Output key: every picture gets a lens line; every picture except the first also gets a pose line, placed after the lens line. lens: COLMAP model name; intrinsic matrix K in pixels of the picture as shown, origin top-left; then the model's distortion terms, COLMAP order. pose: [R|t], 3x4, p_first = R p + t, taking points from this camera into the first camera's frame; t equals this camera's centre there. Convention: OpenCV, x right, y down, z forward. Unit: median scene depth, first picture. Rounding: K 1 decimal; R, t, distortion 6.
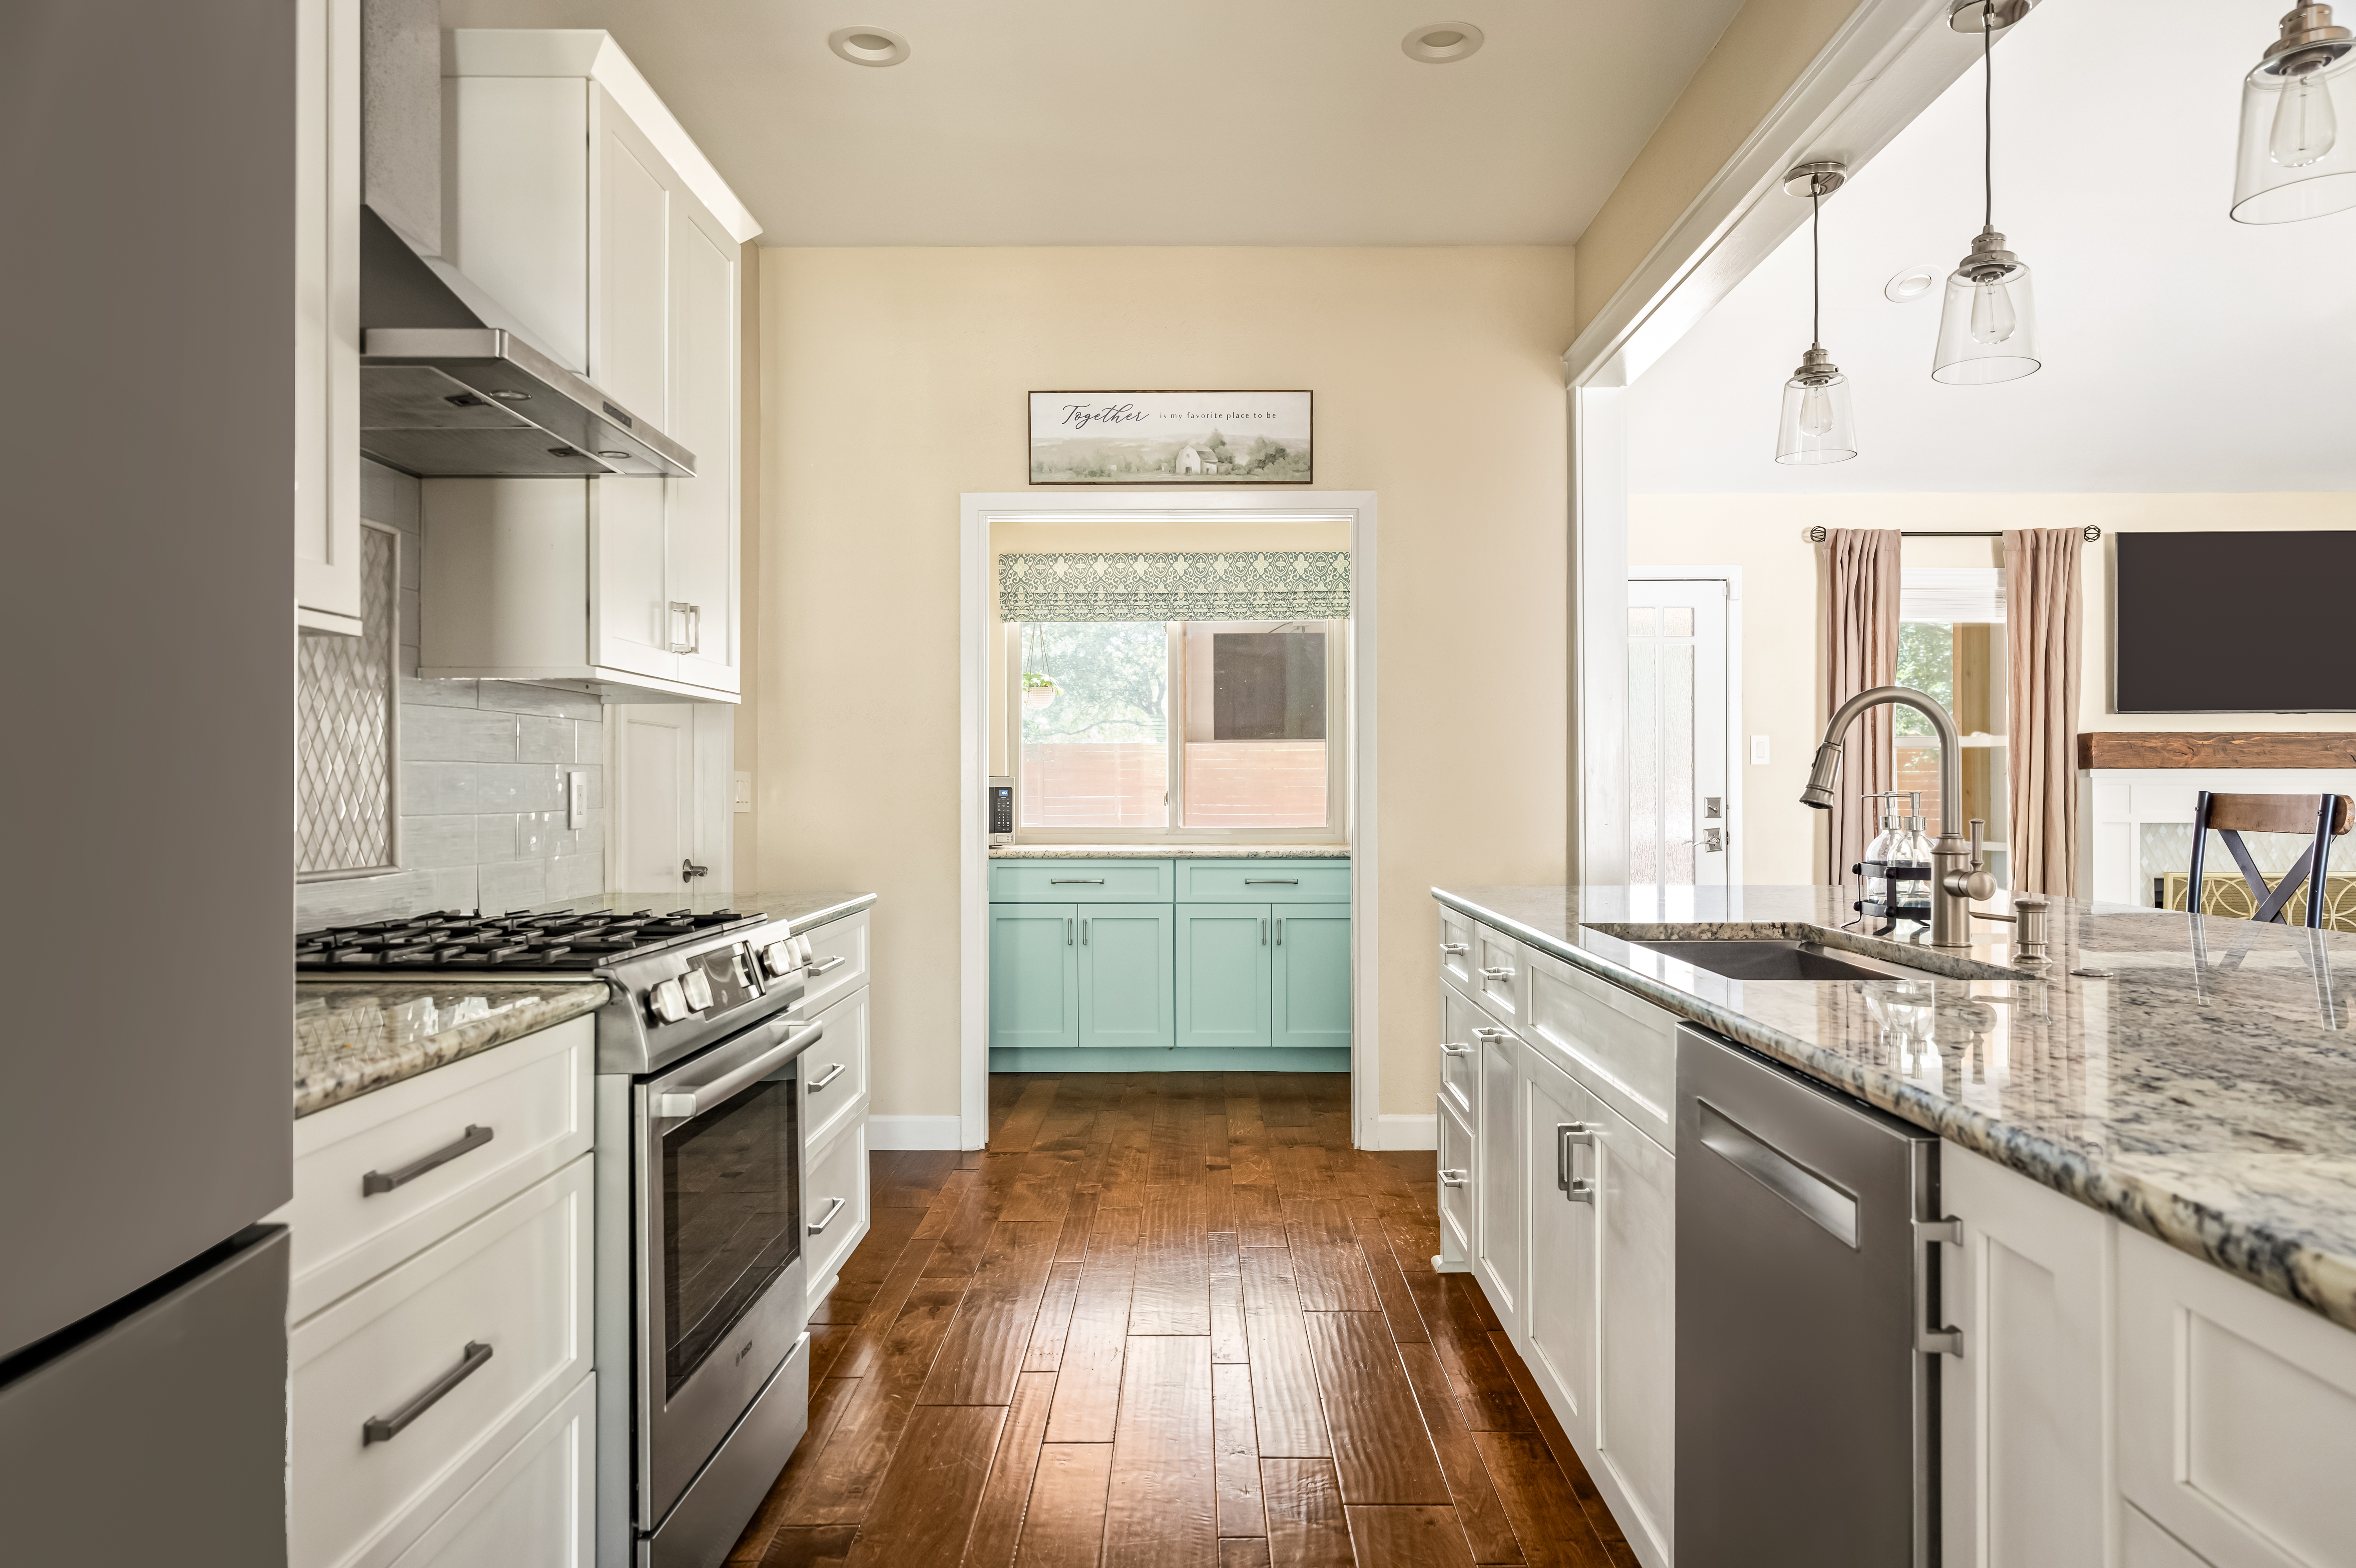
lens RADIAL K [[1560.2, 0, 1178.6], [0, 1560.2, 786.6], [0, 0, 1]] dist [0.000085, 0.000001]
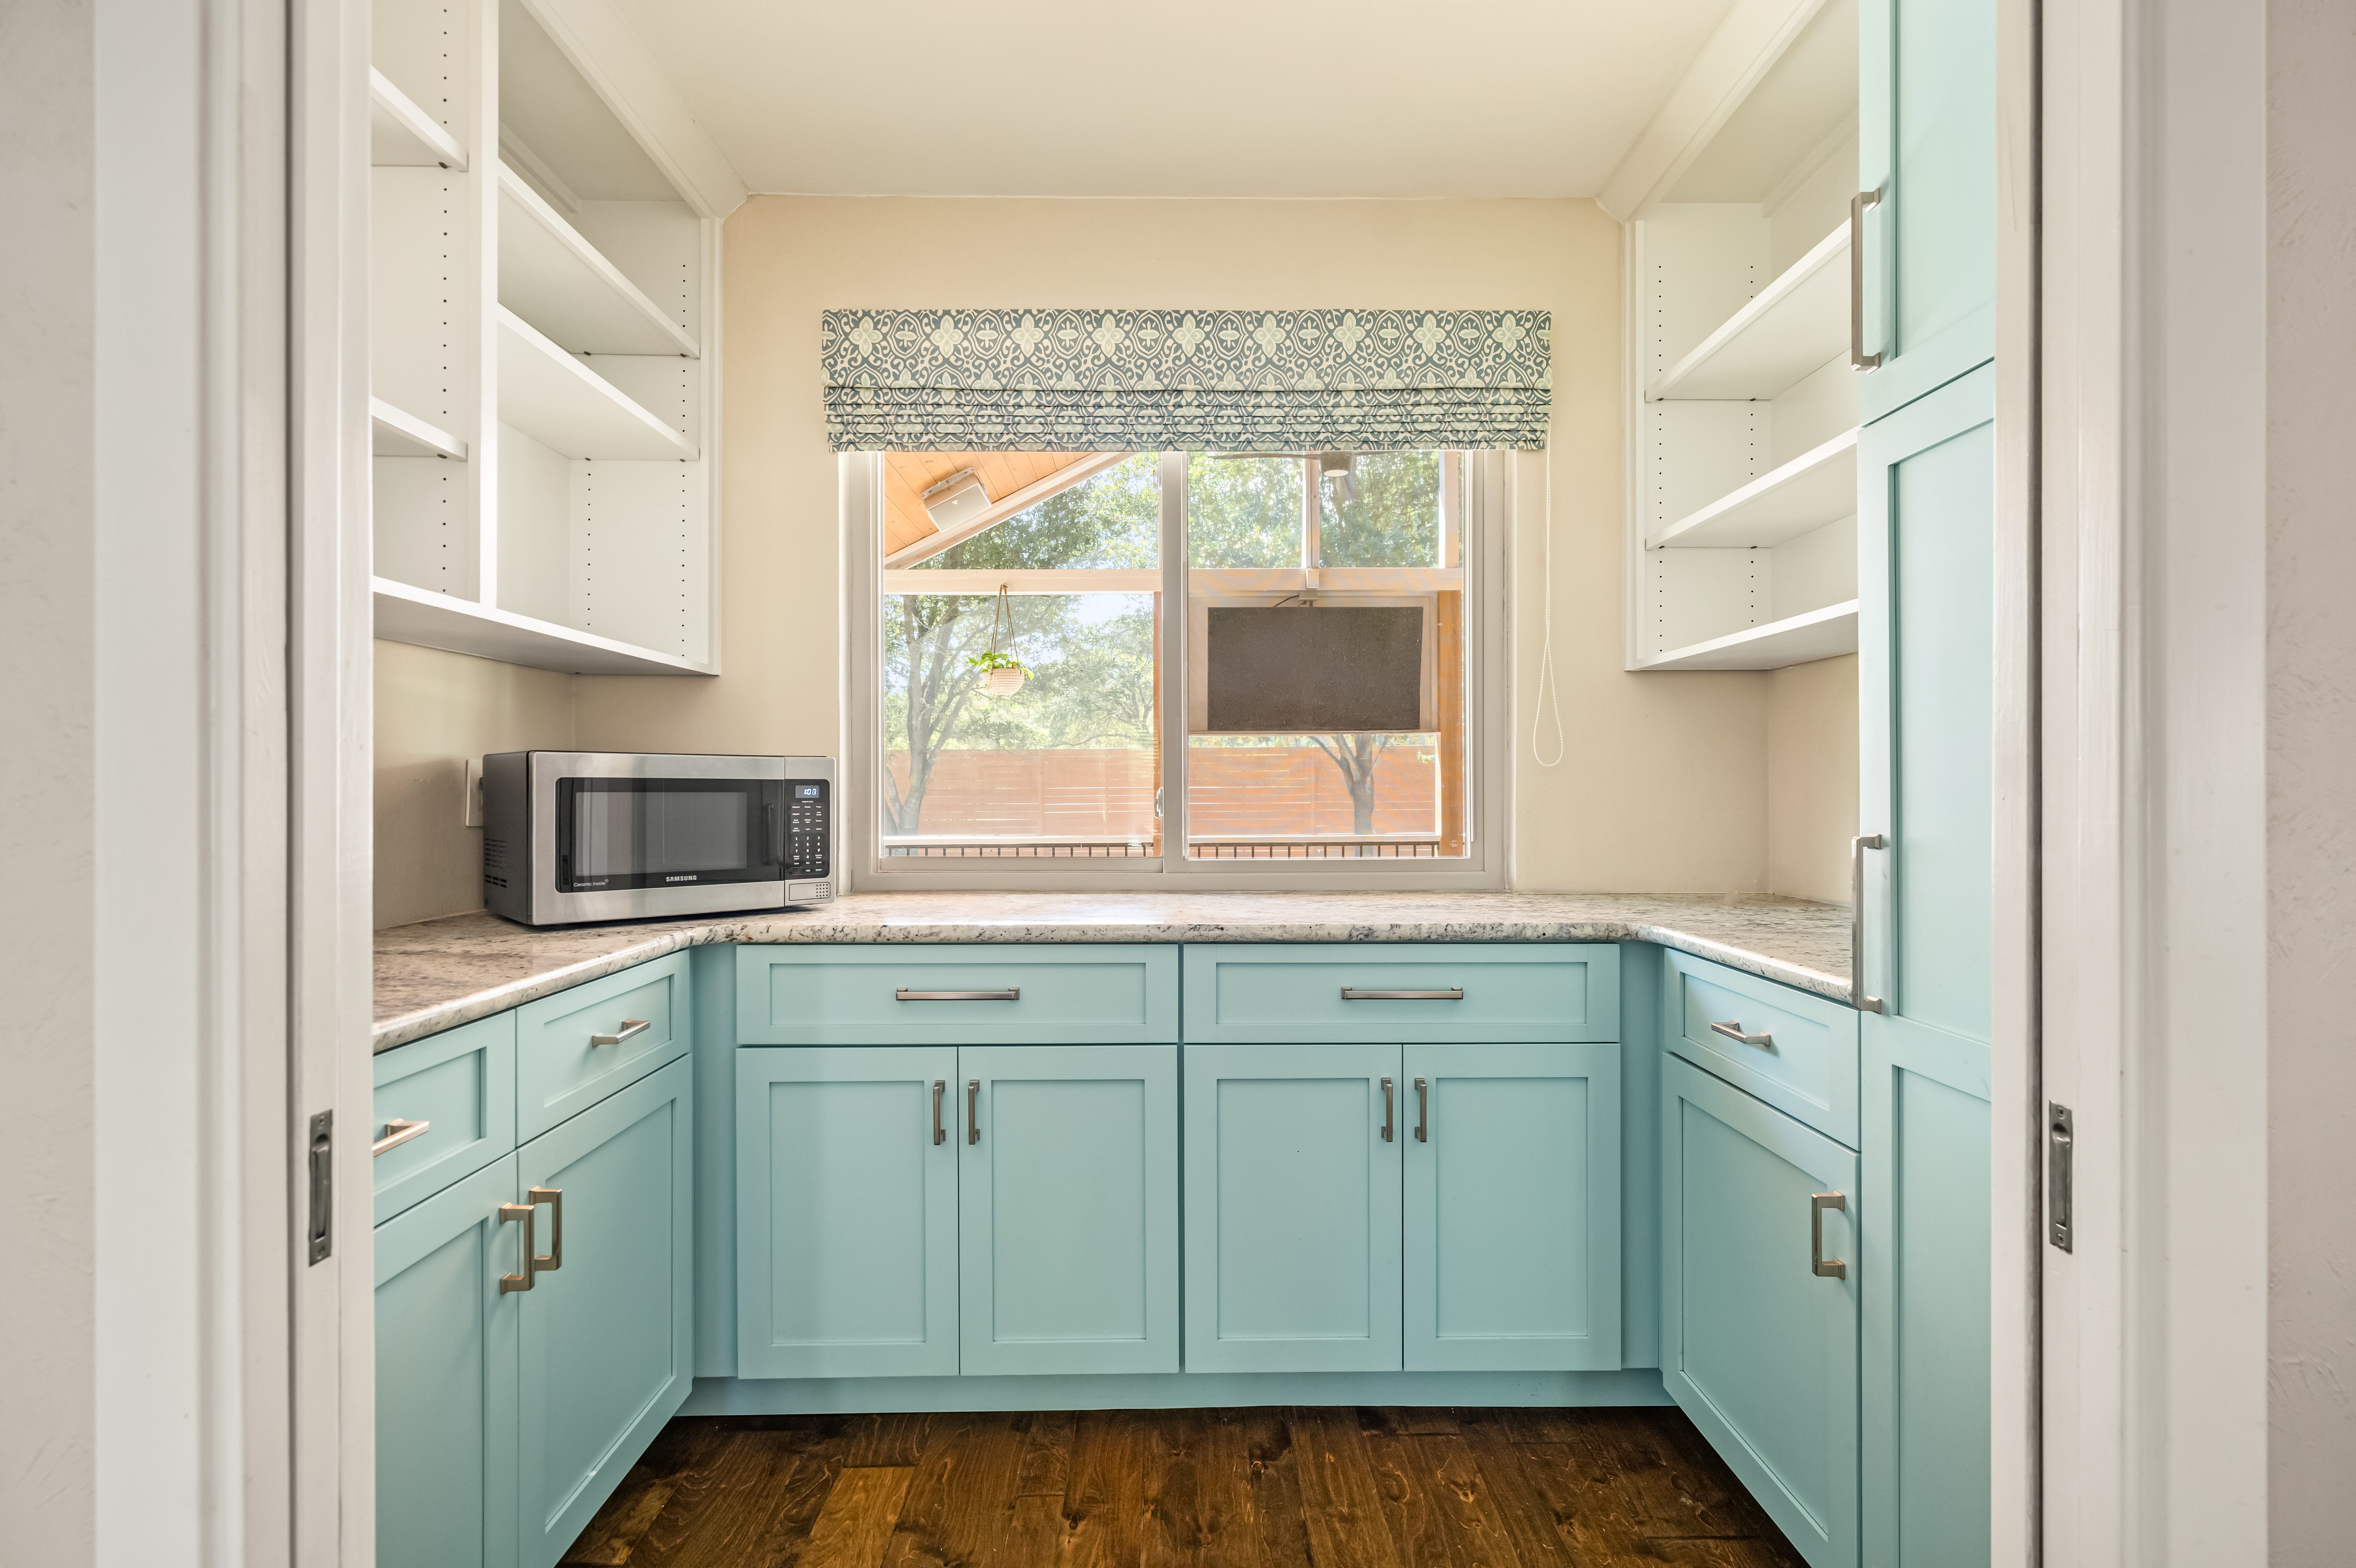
lens RADIAL K [[1086.3, 0, 1177.6], [0, 1086.3, 790.5], [0, 0, 1]] dist [0.003563, -0.001264]
pose [[0.999841, 0.000233, 0.017830, -0.008399], [-0.000250, 1.000000, 0.000930, 0.003253], [-0.017830, -0.000934, 0.999841, 0.653148]]
